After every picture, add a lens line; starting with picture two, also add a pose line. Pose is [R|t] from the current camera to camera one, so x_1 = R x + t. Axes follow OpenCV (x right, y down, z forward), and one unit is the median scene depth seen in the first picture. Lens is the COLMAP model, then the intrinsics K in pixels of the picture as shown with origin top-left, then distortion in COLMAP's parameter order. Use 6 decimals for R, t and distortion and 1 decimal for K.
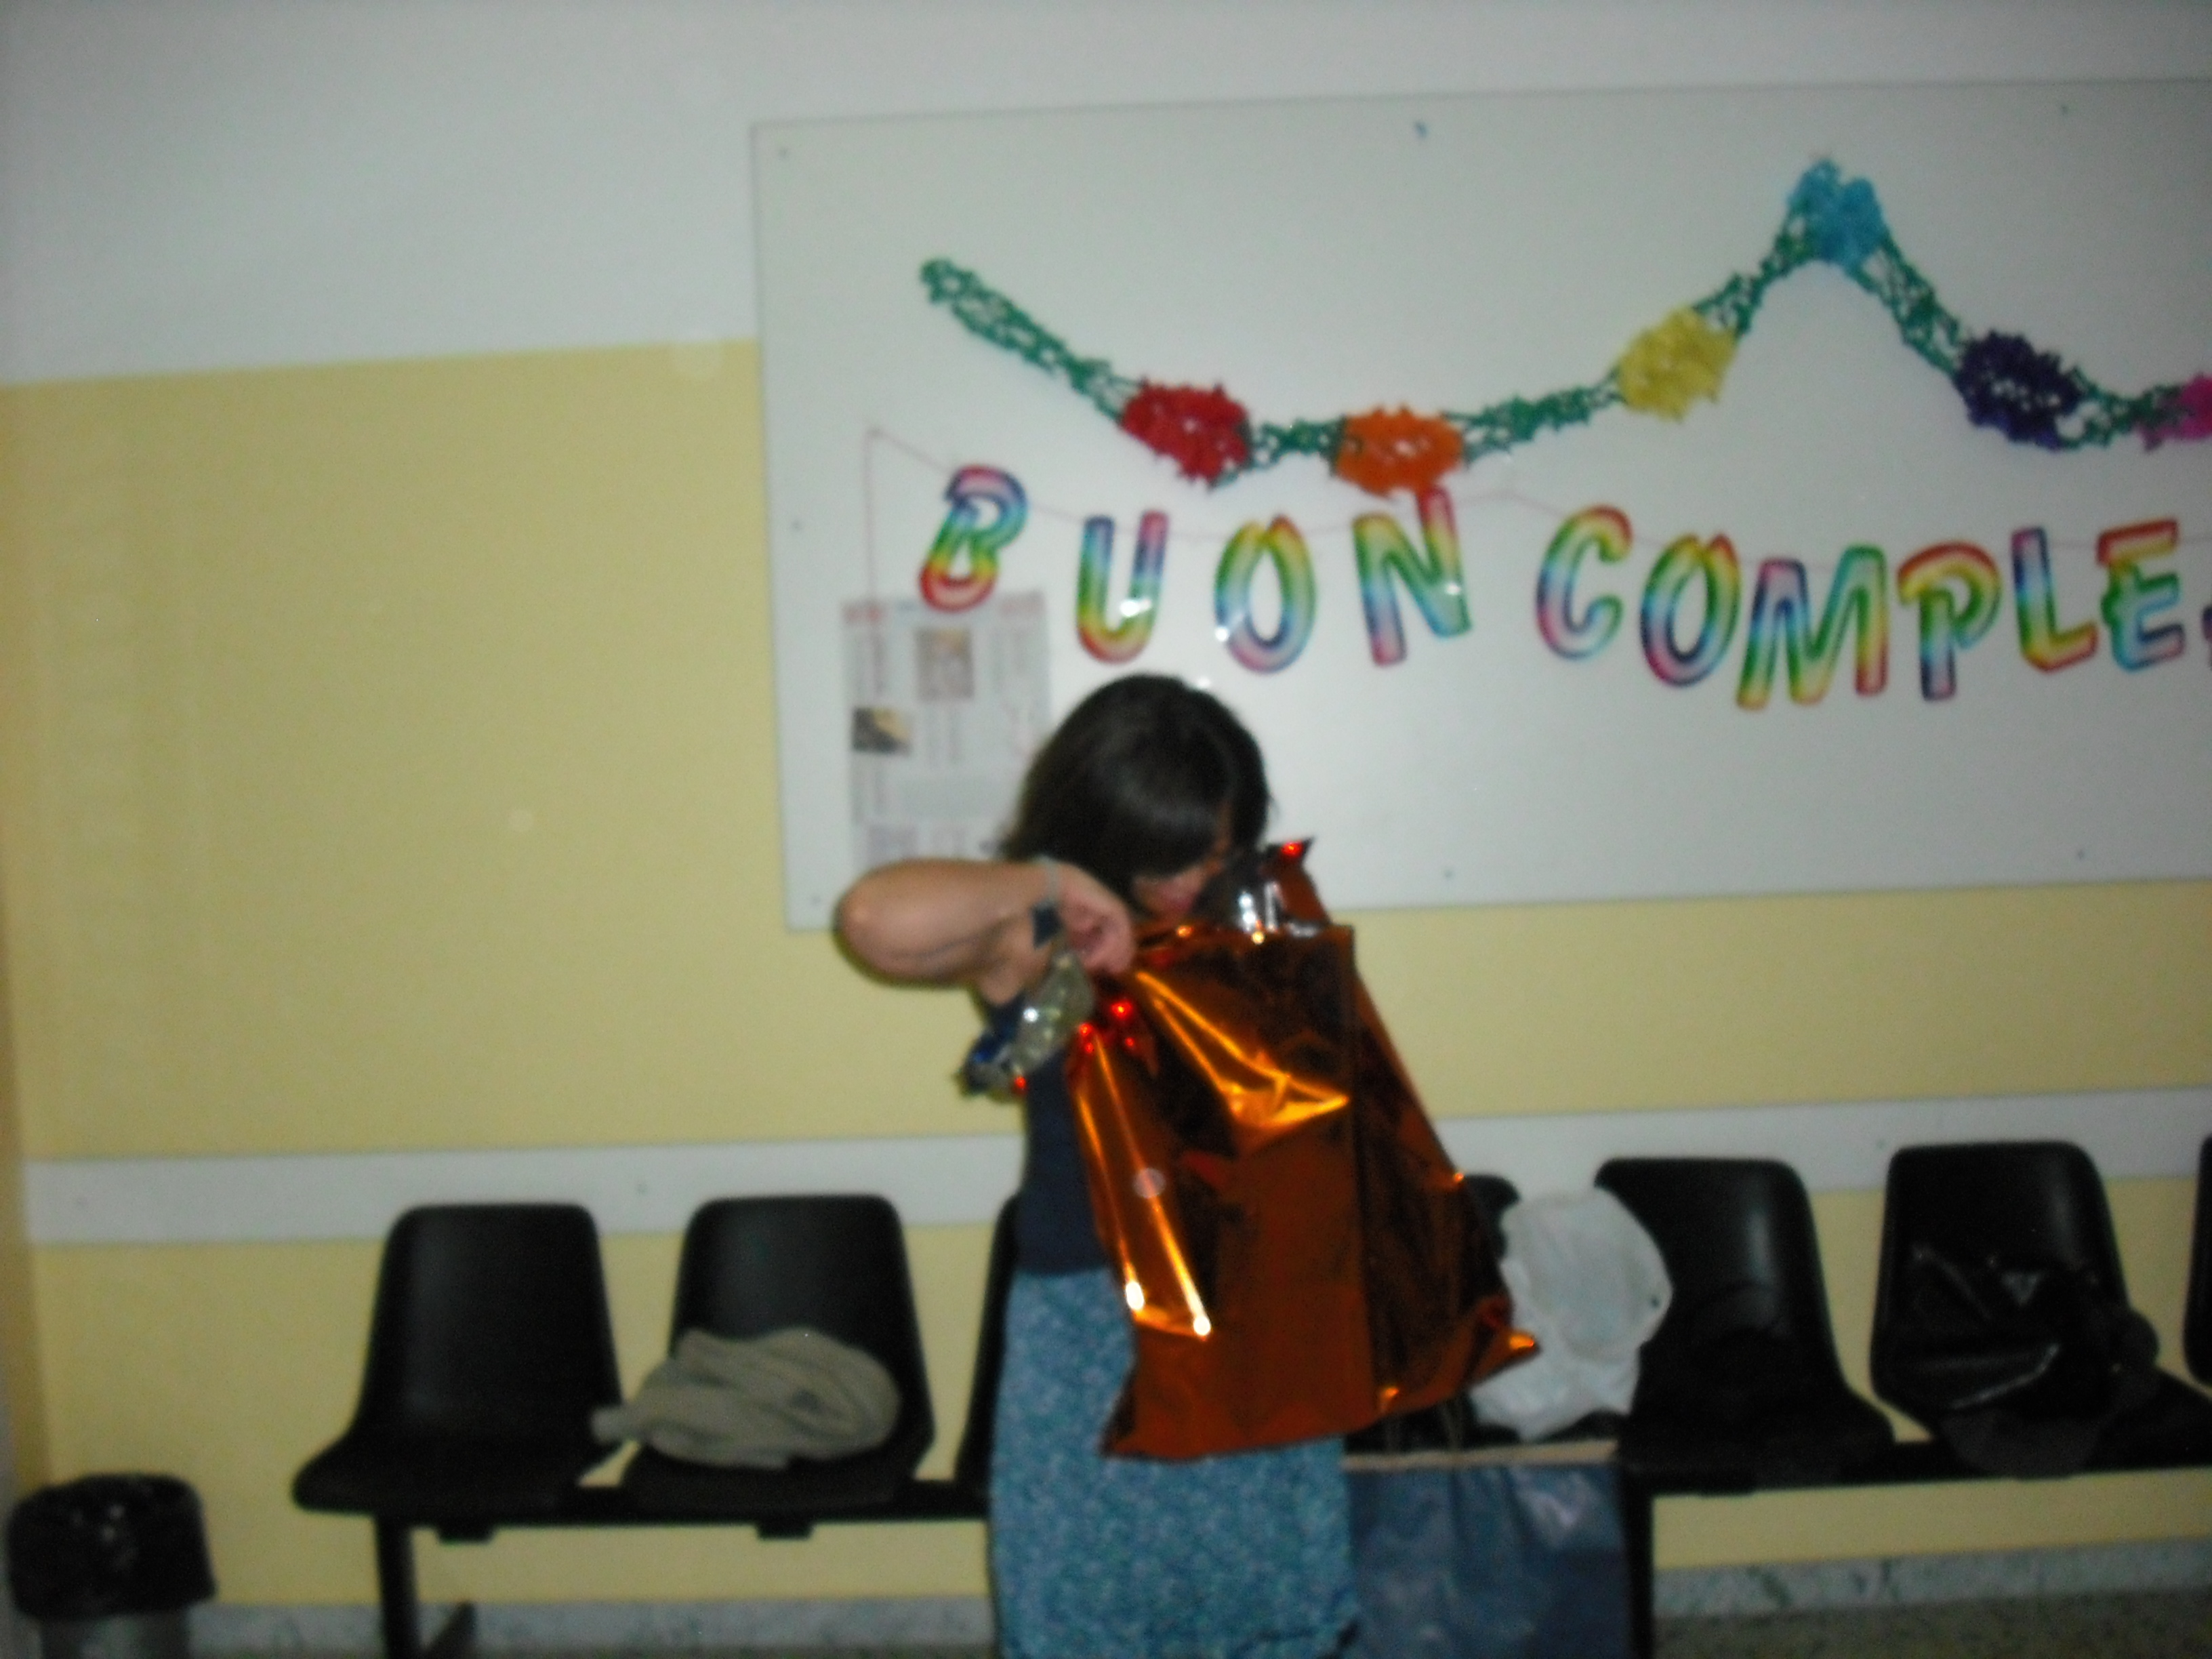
lens RADIAL K [[2430.1, 0, 1123.5], [0, 2430.1, 892.1], [0, 0, 1]] dist [-0.157275, 0.110202]
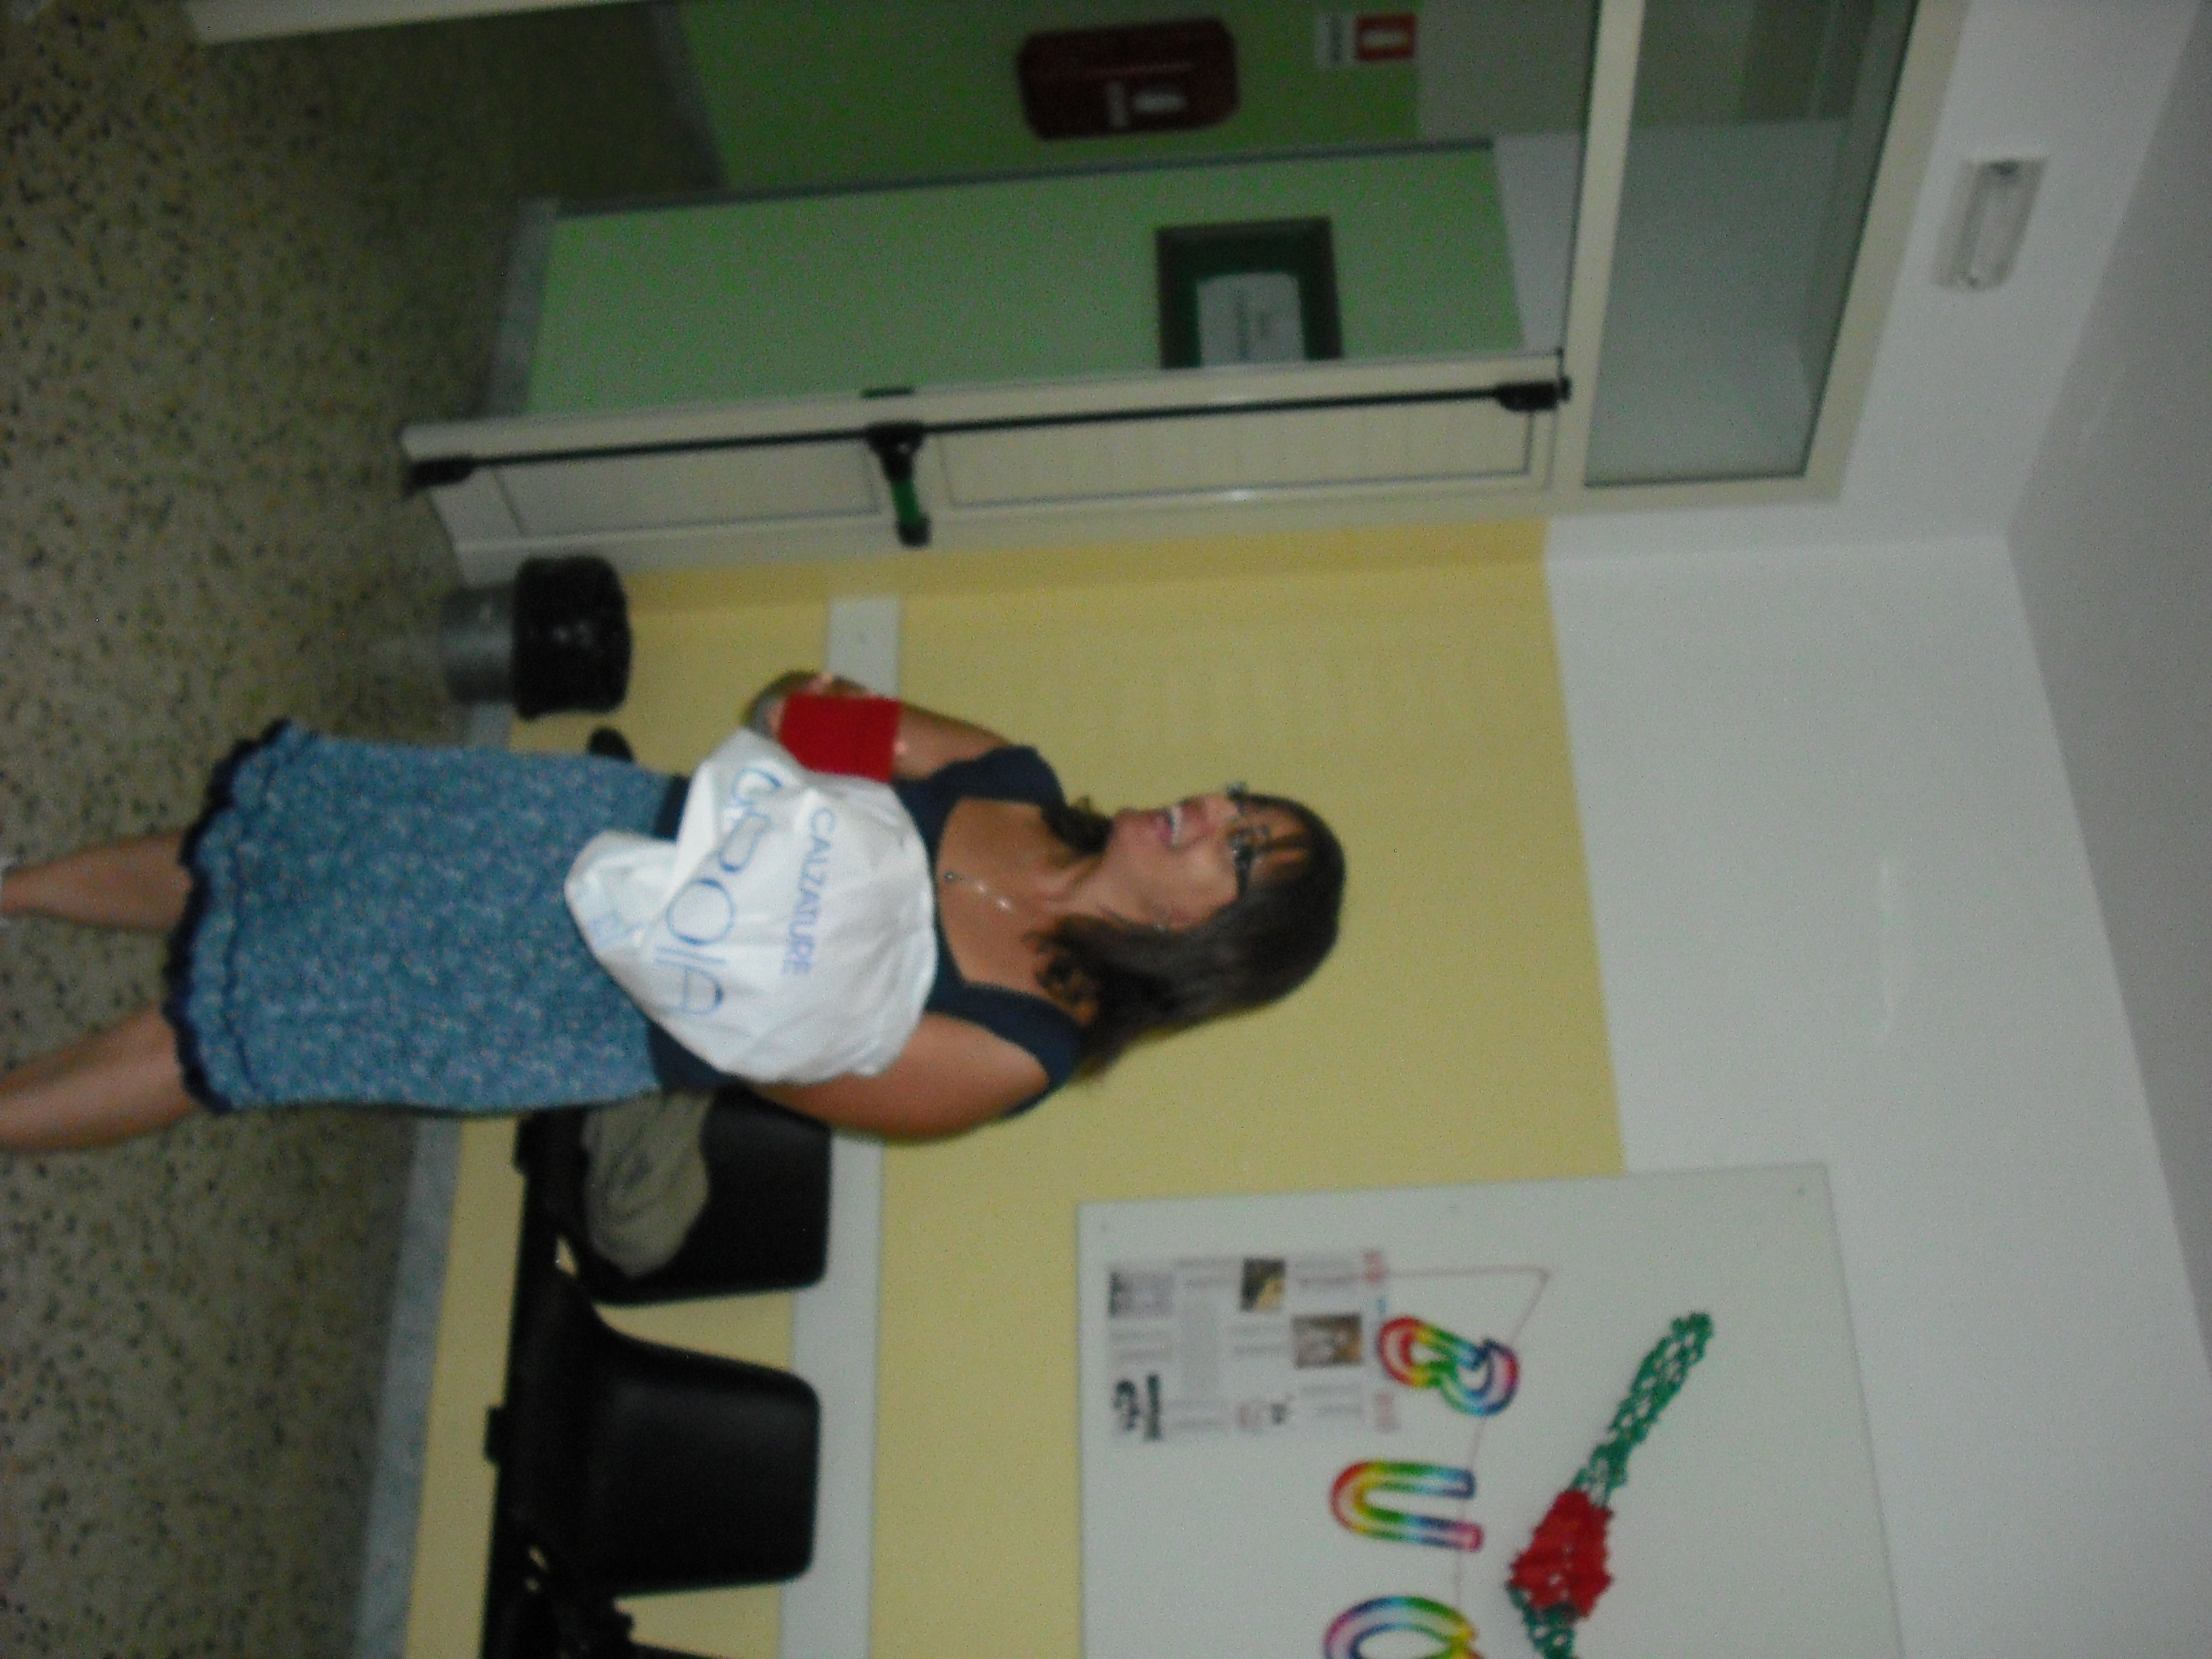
lens RADIAL K [[2435.4, 0, 1116.2], [0, 2435.4, 897.8], [0, 0, 1]] dist [-0.146920, 0.067313]
pose [[-0.017791, 0.877625, -0.479018, 0.264721], [-0.999839, -0.016708, 0.006523, -0.006355], [-0.002279, 0.479057, 0.877781, -0.009801]]
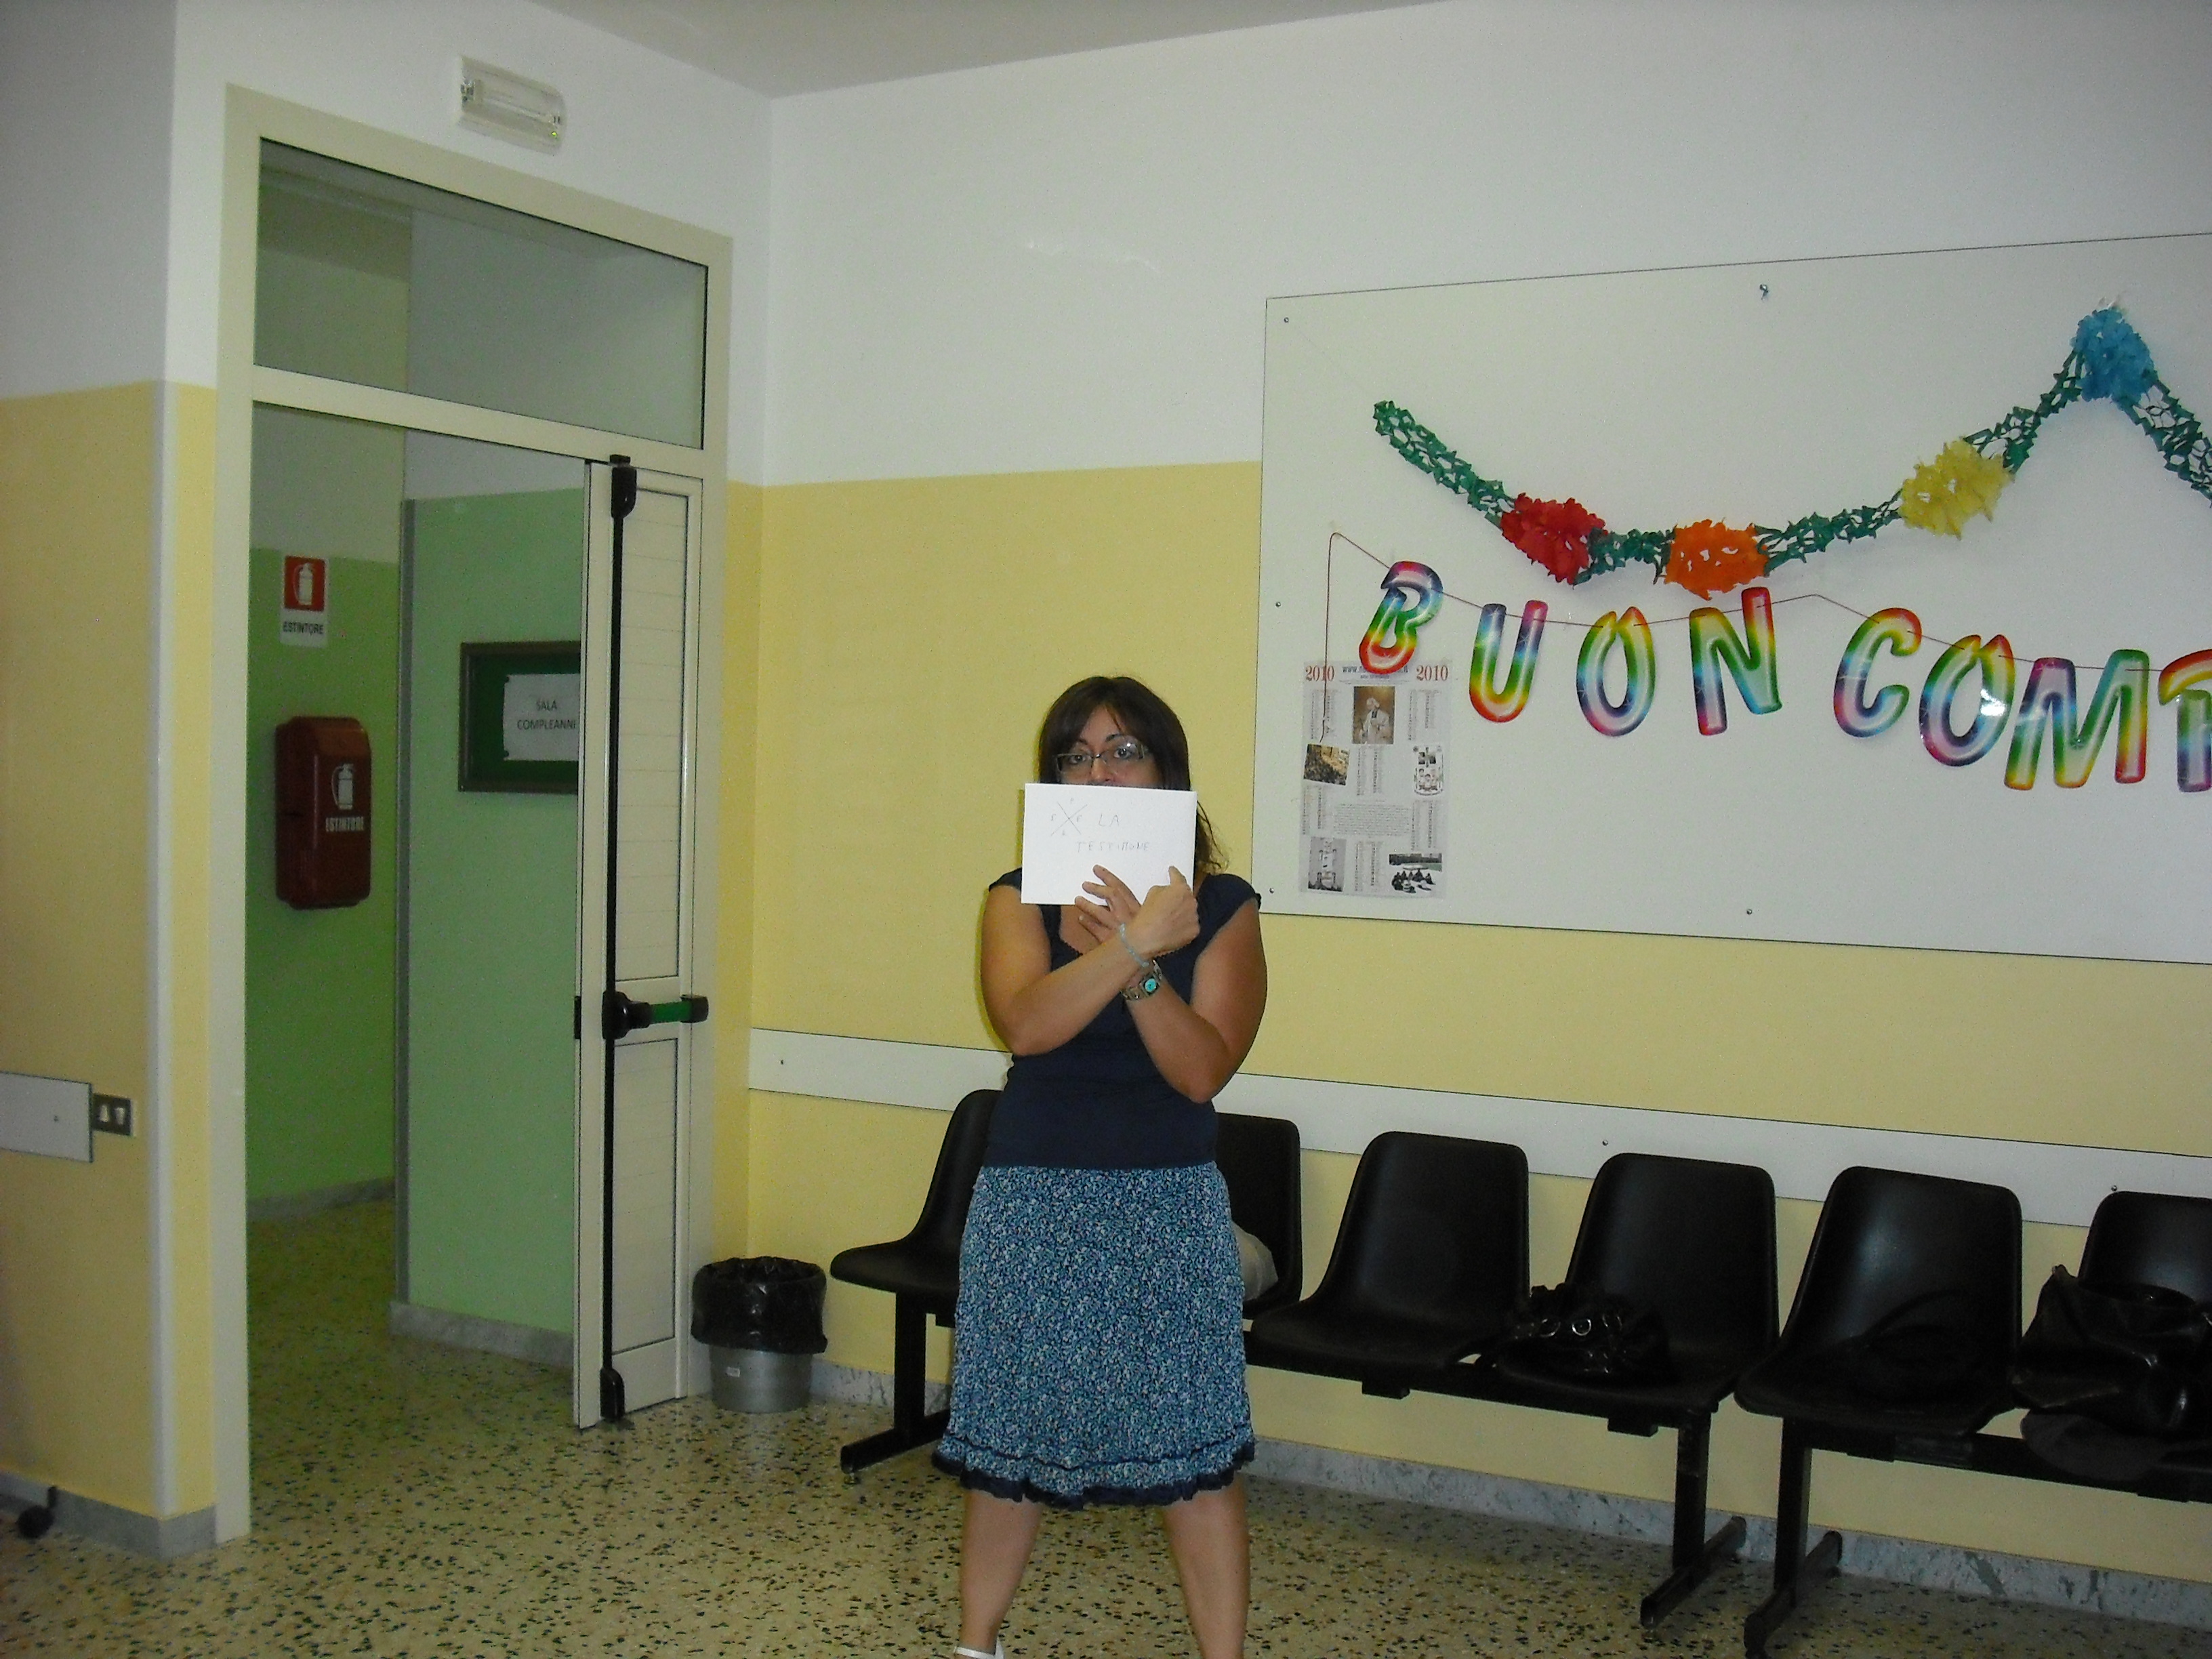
lens RADIAL K [[2435.4, 0, 1116.2], [0, 2435.4, 897.8], [0, 0, 1]] dist [-0.146920, 0.067313]
pose [[0.874800, 0.083426, -0.477248, 0.435071], [-0.093989, 0.995572, 0.001749, 0.013098], [0.475280, 0.043326, 0.878767, -0.193549]]
